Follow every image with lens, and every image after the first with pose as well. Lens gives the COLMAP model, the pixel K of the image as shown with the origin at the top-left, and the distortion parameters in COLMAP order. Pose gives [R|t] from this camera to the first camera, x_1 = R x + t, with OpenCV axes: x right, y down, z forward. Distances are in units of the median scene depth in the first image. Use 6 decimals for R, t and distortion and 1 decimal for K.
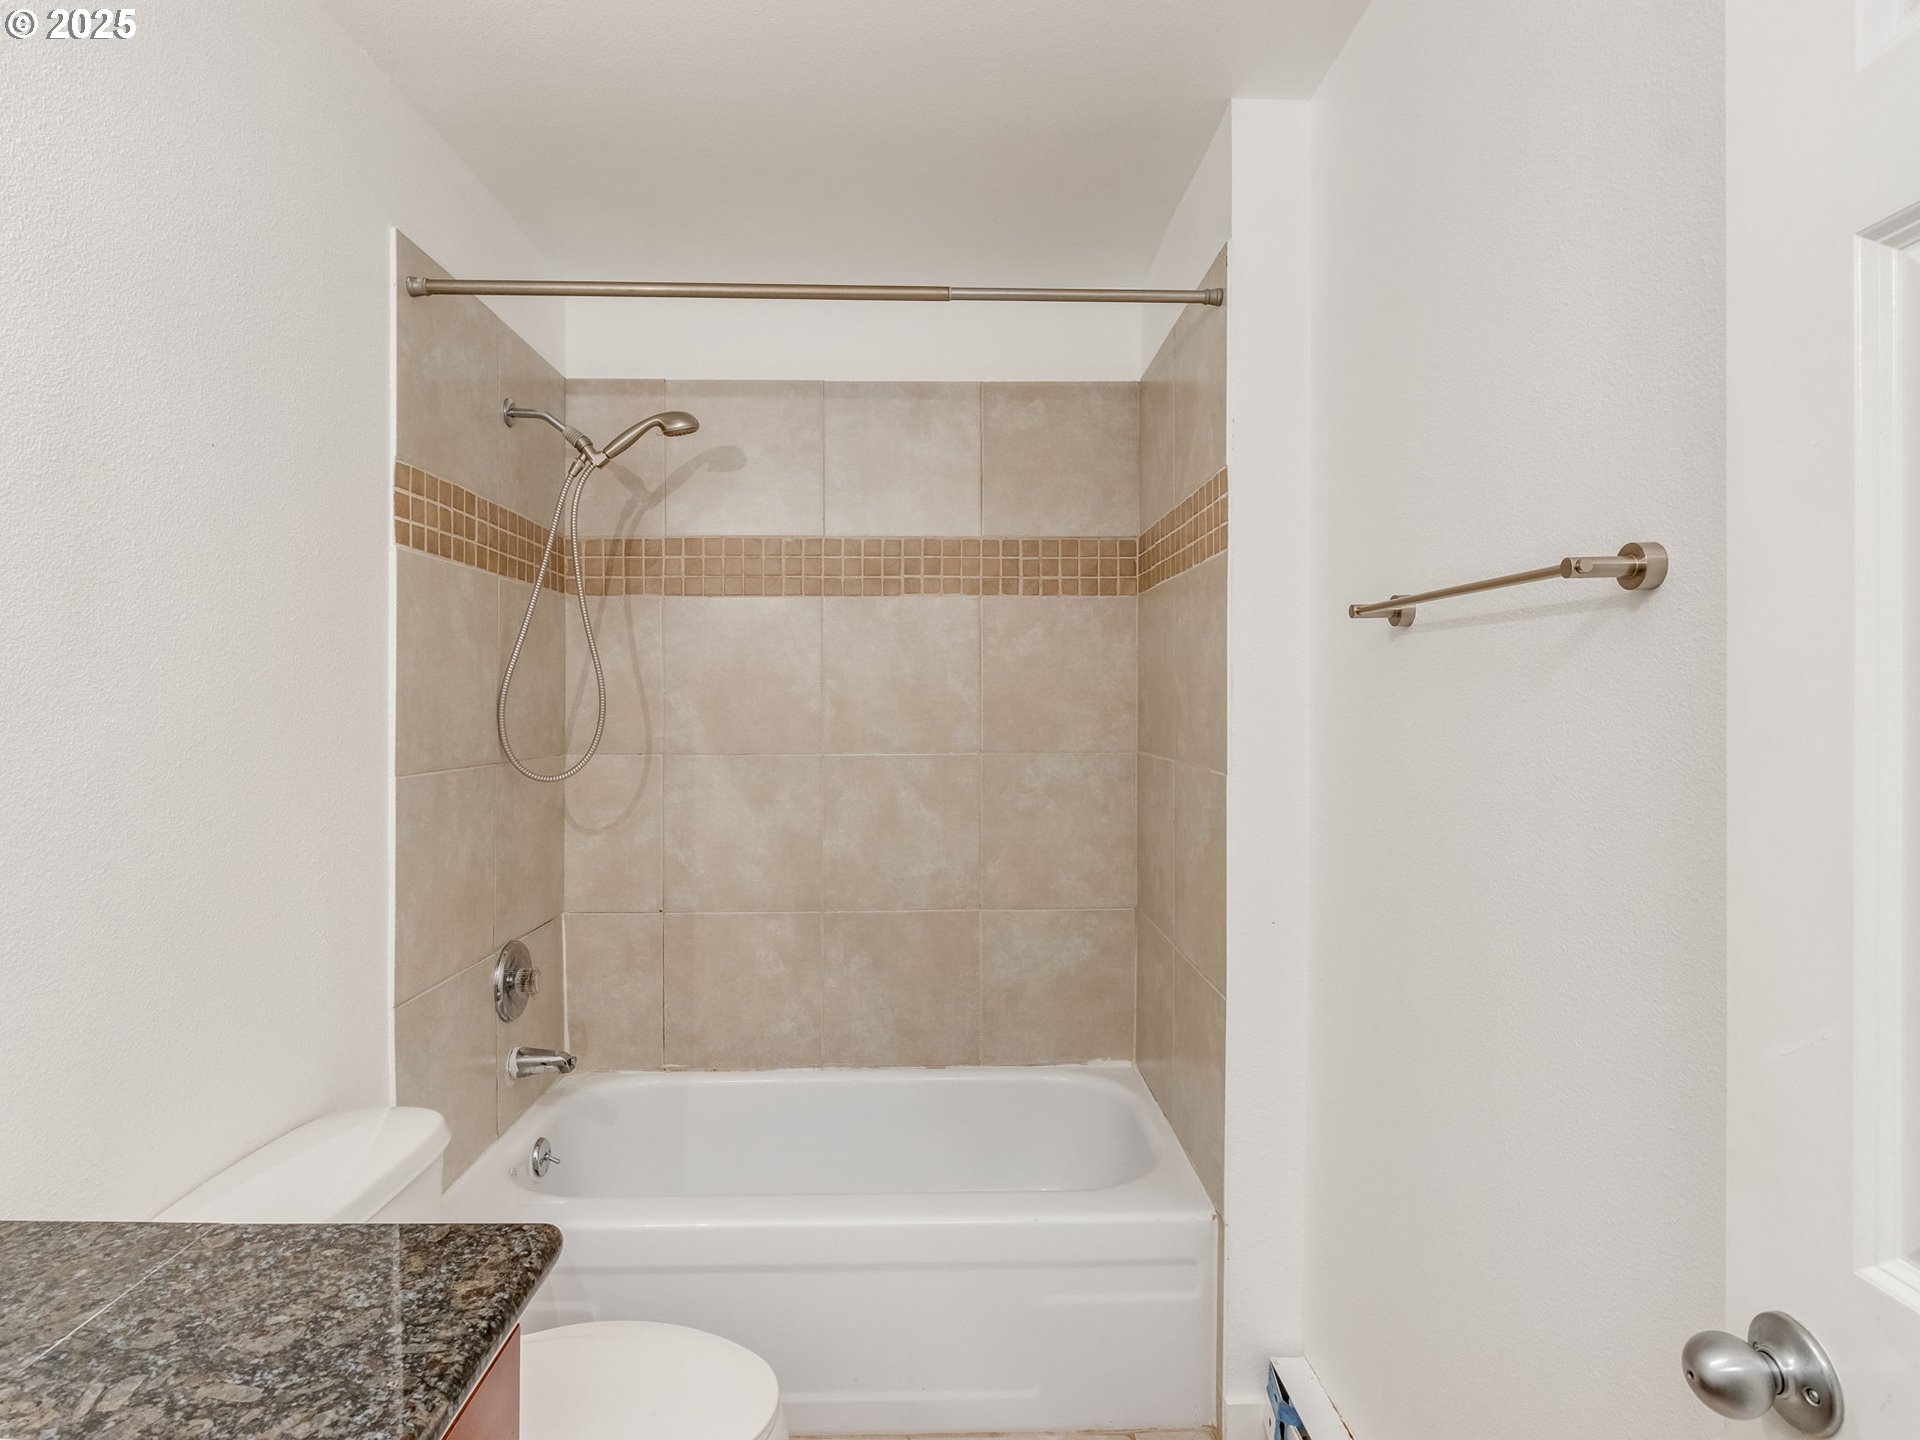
lens RADIAL K [[1003.9, 0, 954.2], [0, 1003.9, 696.2], [0, 0, 1]] dist [0.003624, -0.003311]
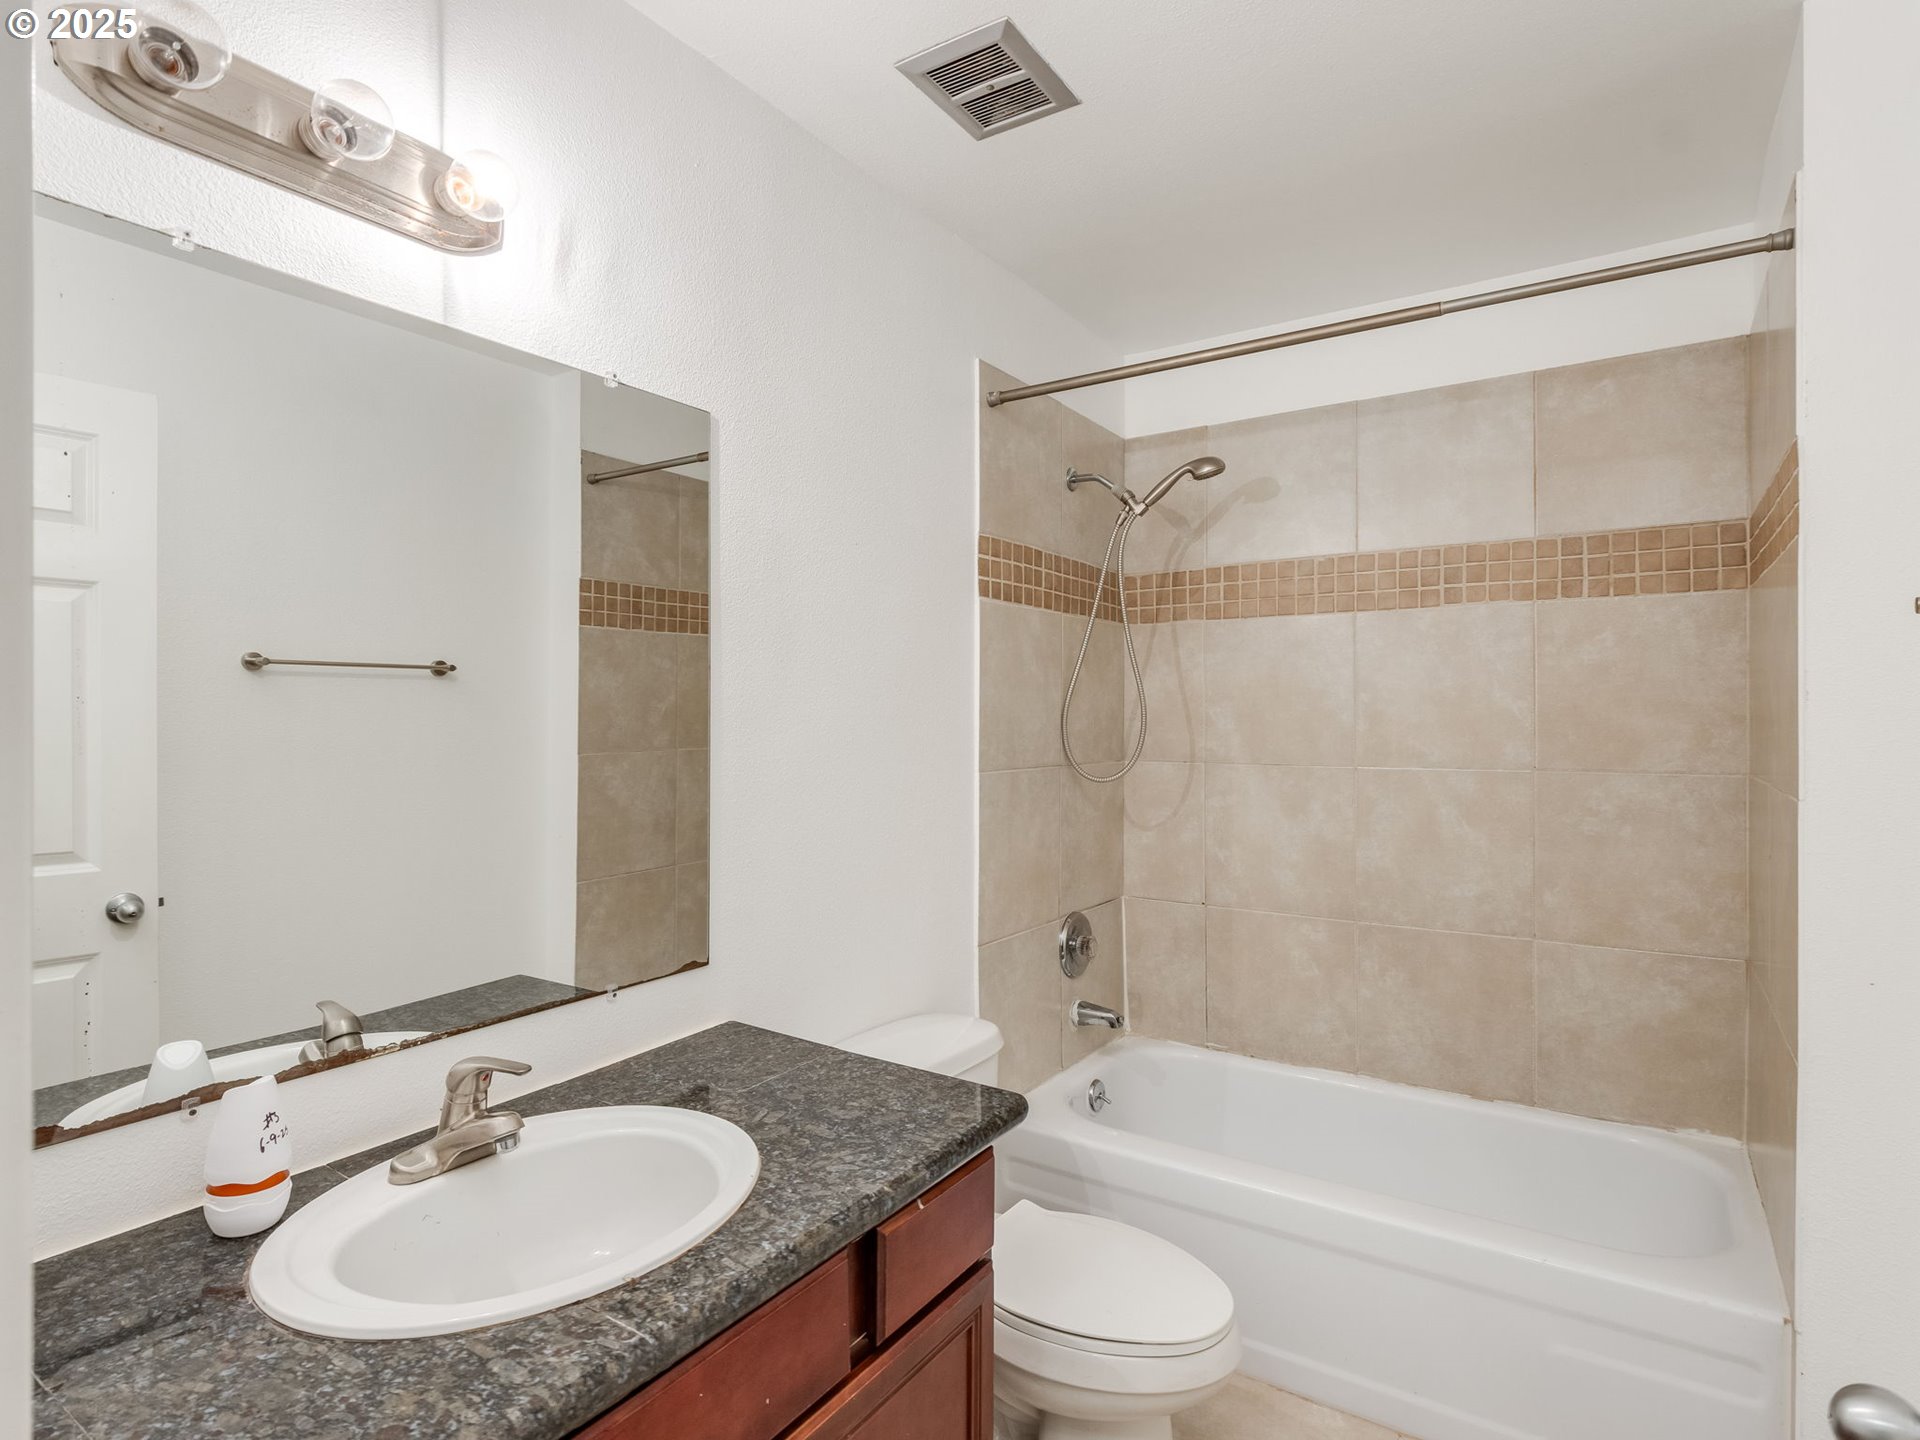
lens RADIAL K [[1003.9, 0, 954.2], [0, 1003.9, 696.2], [0, 0, 1]] dist [0.003624, -0.003311]
pose [[0.818134, -0.011982, -0.574903, 0.124787], [0.004896, 0.999892, -0.013873, -0.001739], [0.575007, 0.008535, 0.818104, -0.071574]]
